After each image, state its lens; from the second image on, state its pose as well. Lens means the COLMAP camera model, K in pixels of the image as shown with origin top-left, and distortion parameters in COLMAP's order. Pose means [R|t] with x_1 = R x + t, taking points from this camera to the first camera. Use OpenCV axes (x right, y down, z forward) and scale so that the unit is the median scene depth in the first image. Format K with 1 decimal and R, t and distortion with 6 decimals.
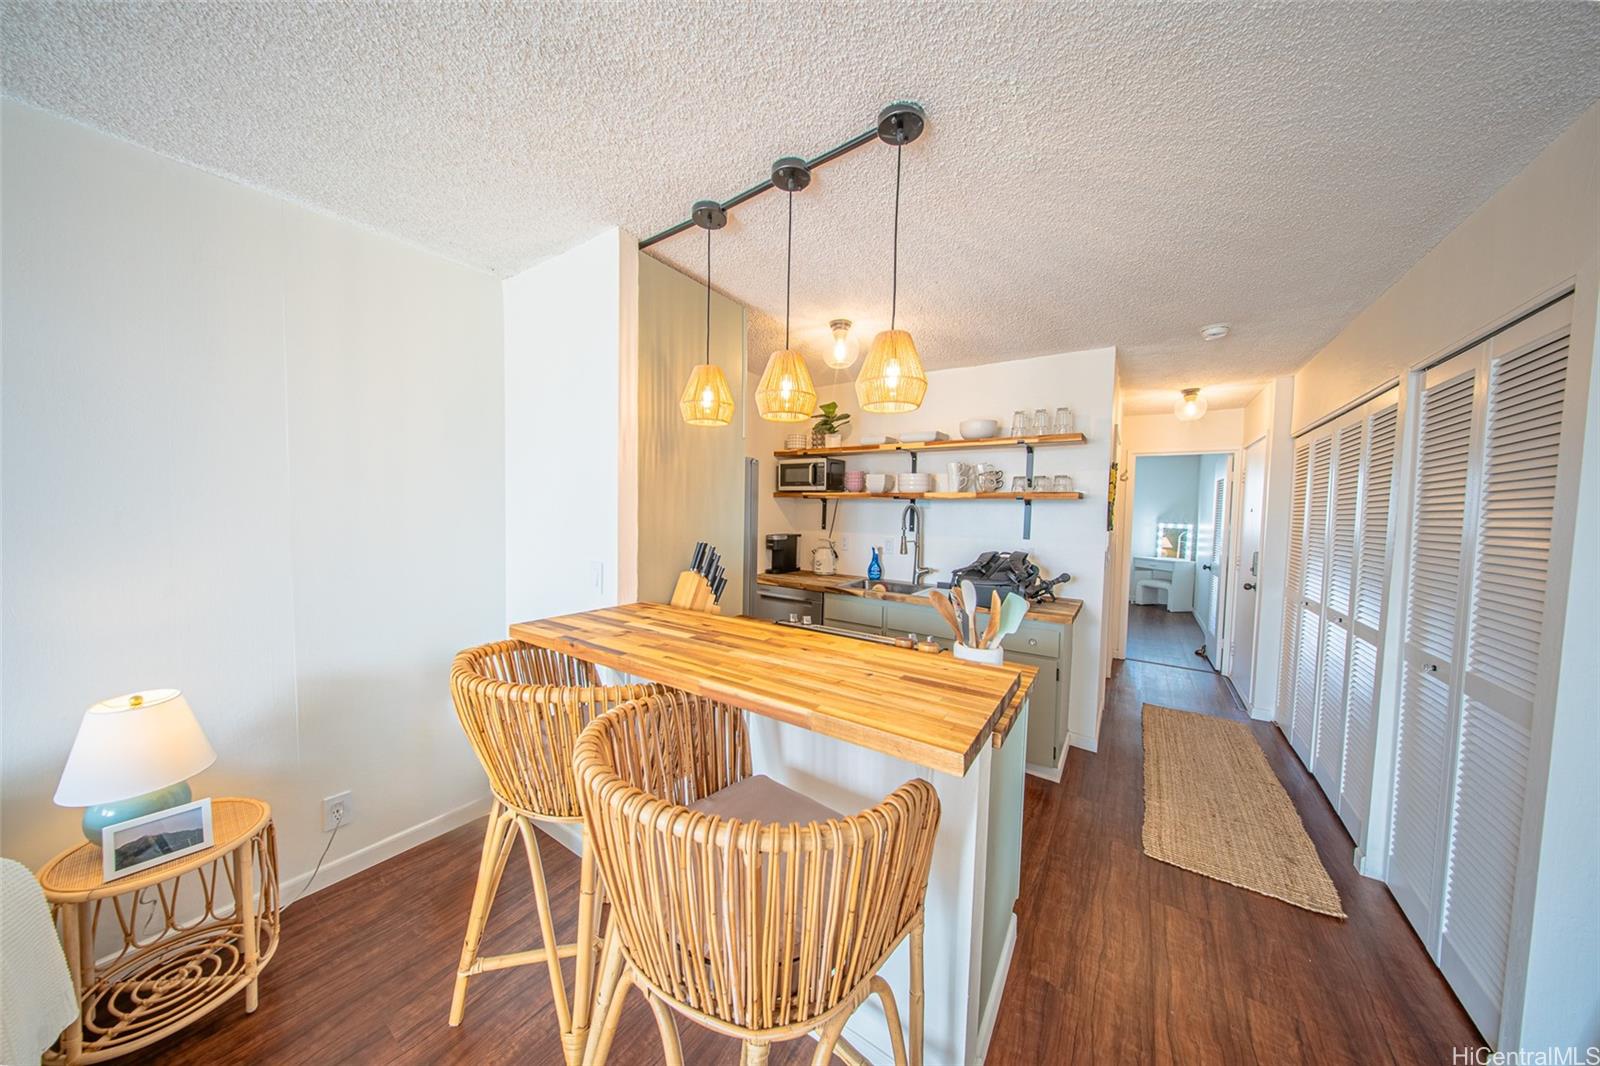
lens RADIAL K [[487.5, 0, 806.5], [0, 487.5, 530.1], [0, 0, 1]] dist [-0.001743, -0.000026]
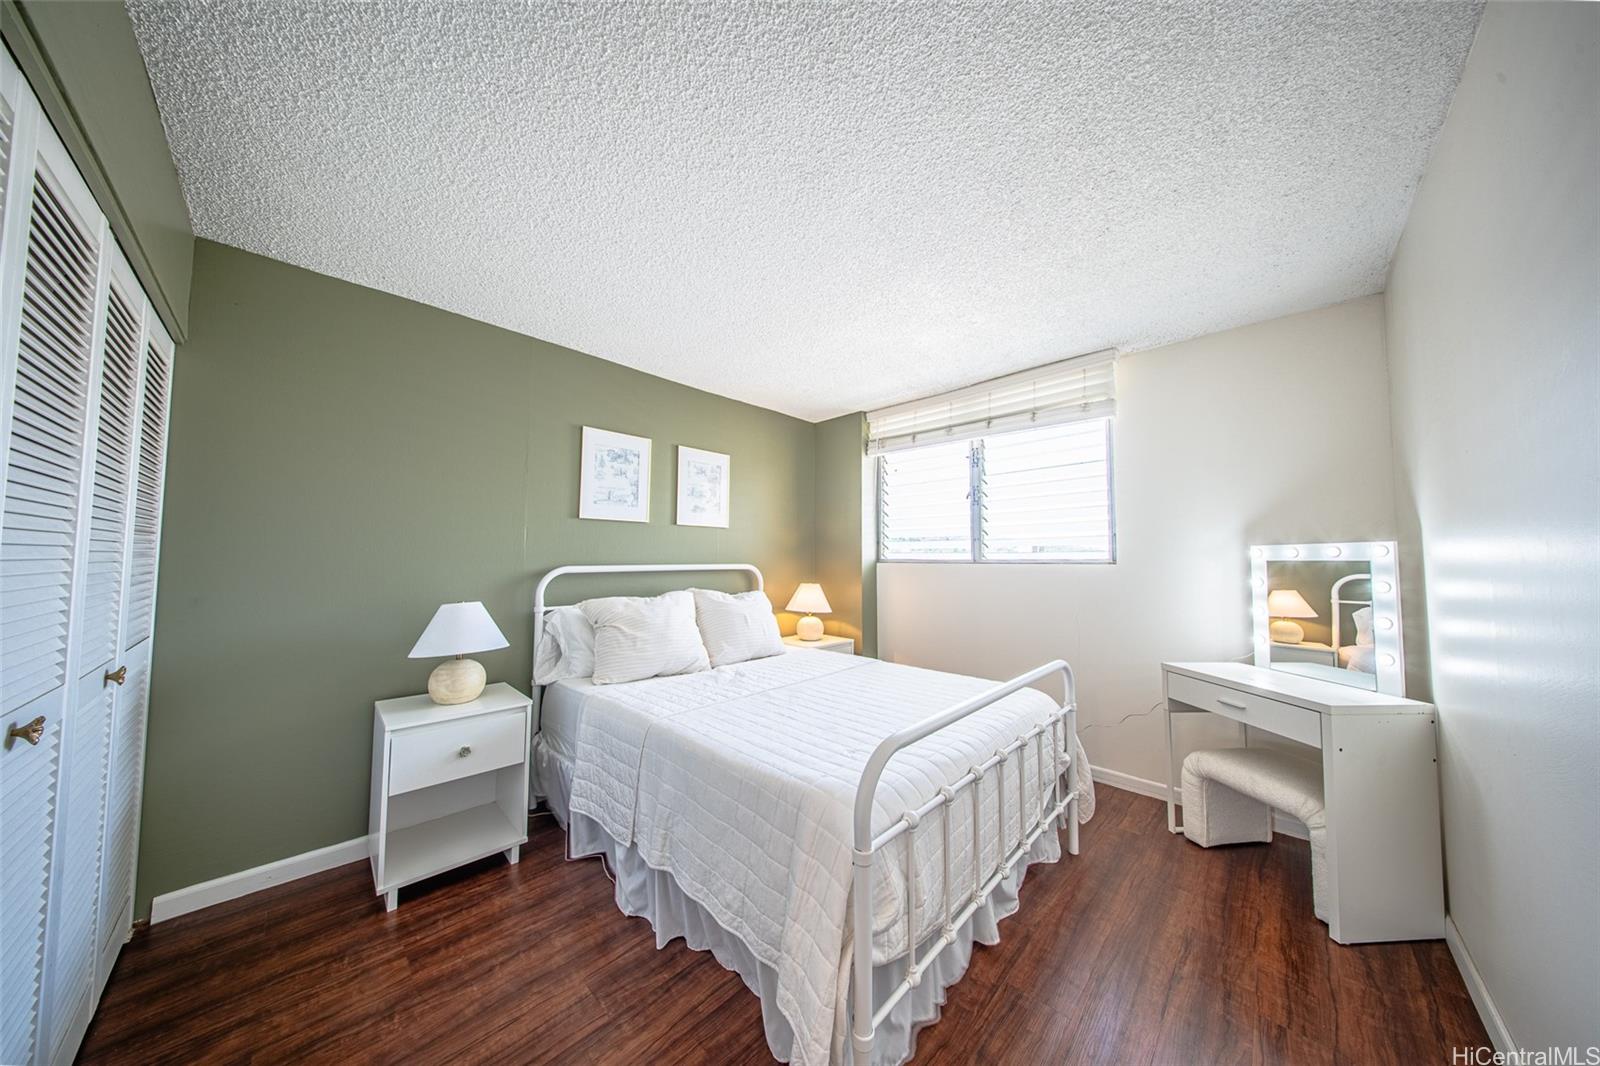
lens RADIAL K [[486.4, 0, 803.2], [0, 486.4, 529.4], [0, 0, 1]] dist [-0.000310, -0.000014]
pose [[0.984832, -0.031469, -0.170634, 0.537601], [0.014649, 0.994985, -0.098950, 0.001740], [0.172892, 0.094949, 0.980353, 0.702096]]
